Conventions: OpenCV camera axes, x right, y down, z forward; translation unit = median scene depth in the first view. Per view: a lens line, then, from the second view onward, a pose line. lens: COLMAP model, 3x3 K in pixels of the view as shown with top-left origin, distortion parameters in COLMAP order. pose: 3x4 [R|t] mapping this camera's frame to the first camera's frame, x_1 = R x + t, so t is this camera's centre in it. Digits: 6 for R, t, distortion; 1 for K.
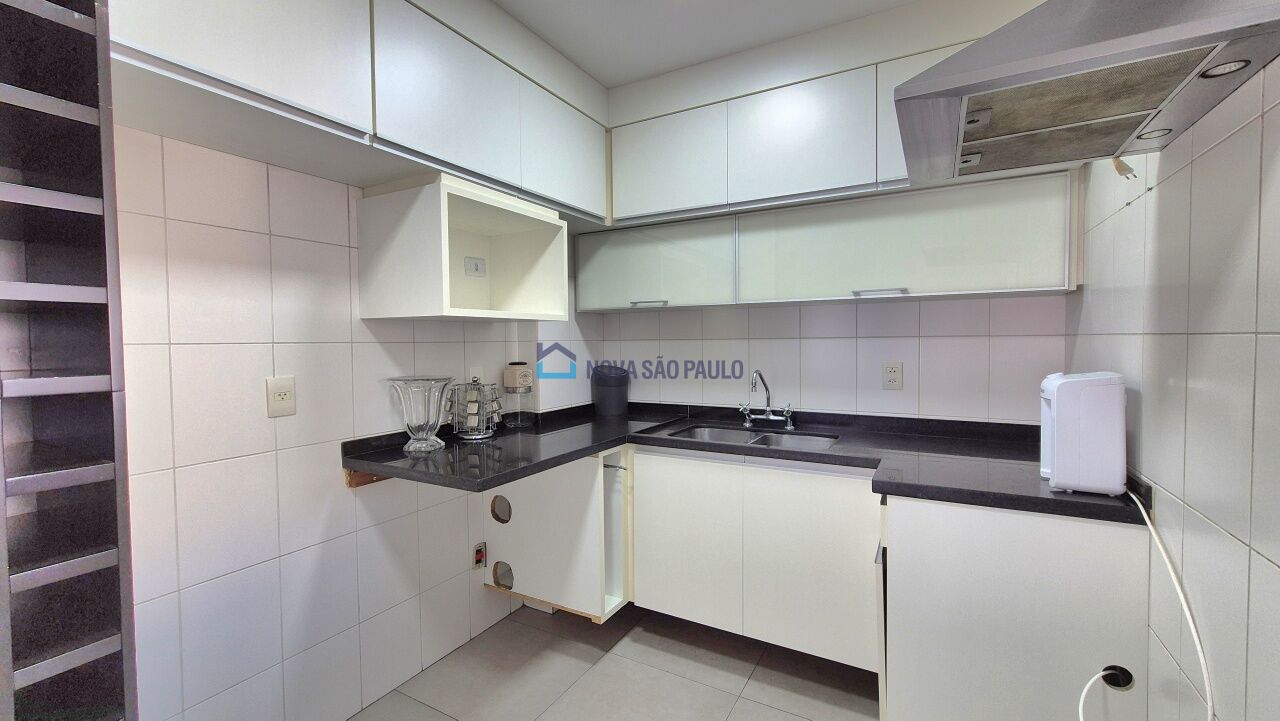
lens RADIAL K [[522.6, 0, 645.7], [0, 522.6, 358.9], [0, 0, 1]] dist [-0.007760, 0.004462]
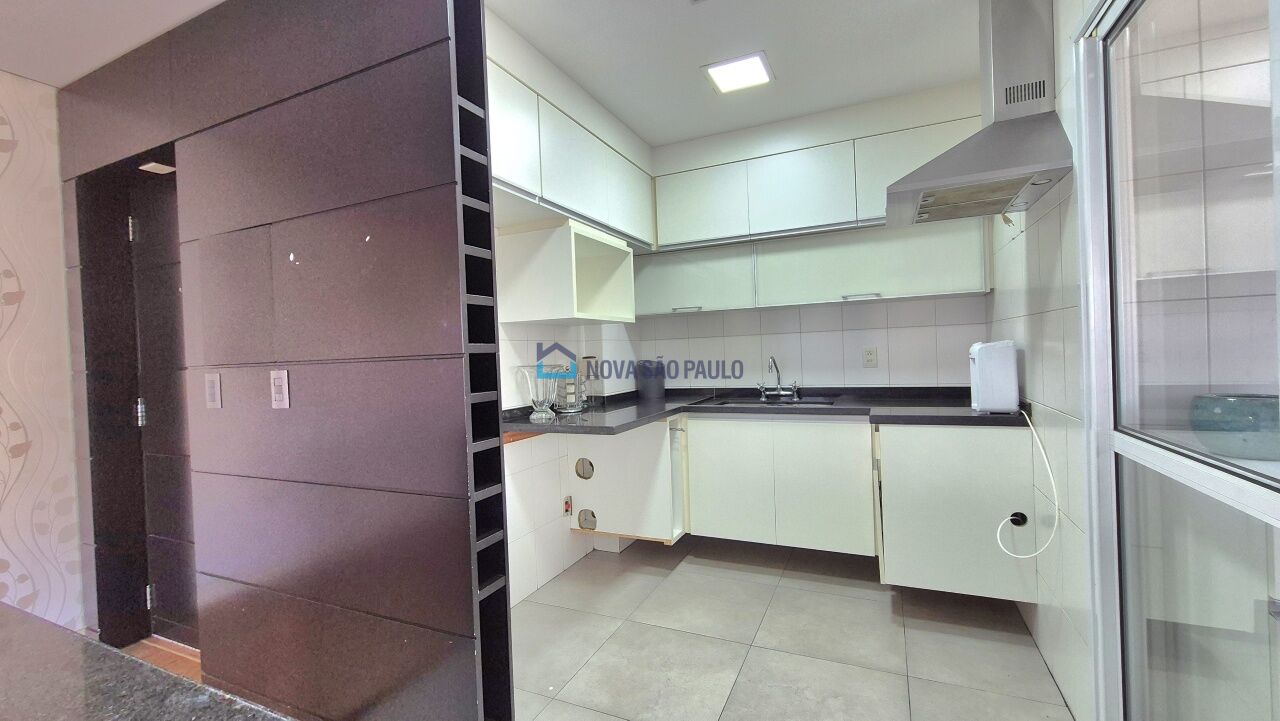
lens RADIAL K [[522.6, 0, 645.7], [0, 522.6, 358.9], [0, 0, 1]] dist [-0.007760, 0.004462]
pose [[0.996276, -0.029111, 0.081159, -0.236000], [0.031107, 0.999241, -0.023444, 0.052900], [-0.080415, 0.025881, 0.996425, -0.335811]]
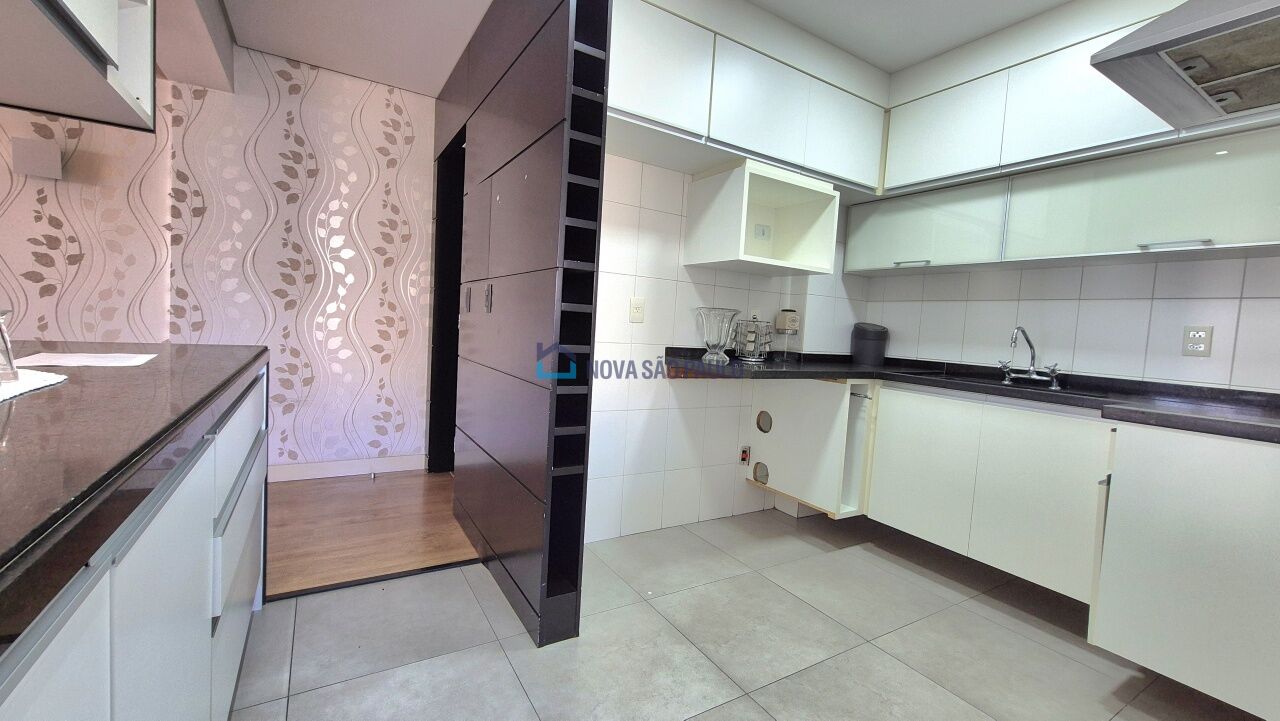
lens RADIAL K [[522.6, 0, 645.7], [0, 522.6, 358.9], [0, 0, 1]] dist [-0.007760, 0.004462]
pose [[0.868758, 0.094050, -0.486225, 0.083775], [-0.085916, 0.995537, 0.039057, 0.115983], [0.487728, 0.007843, 0.872960, -0.279502]]
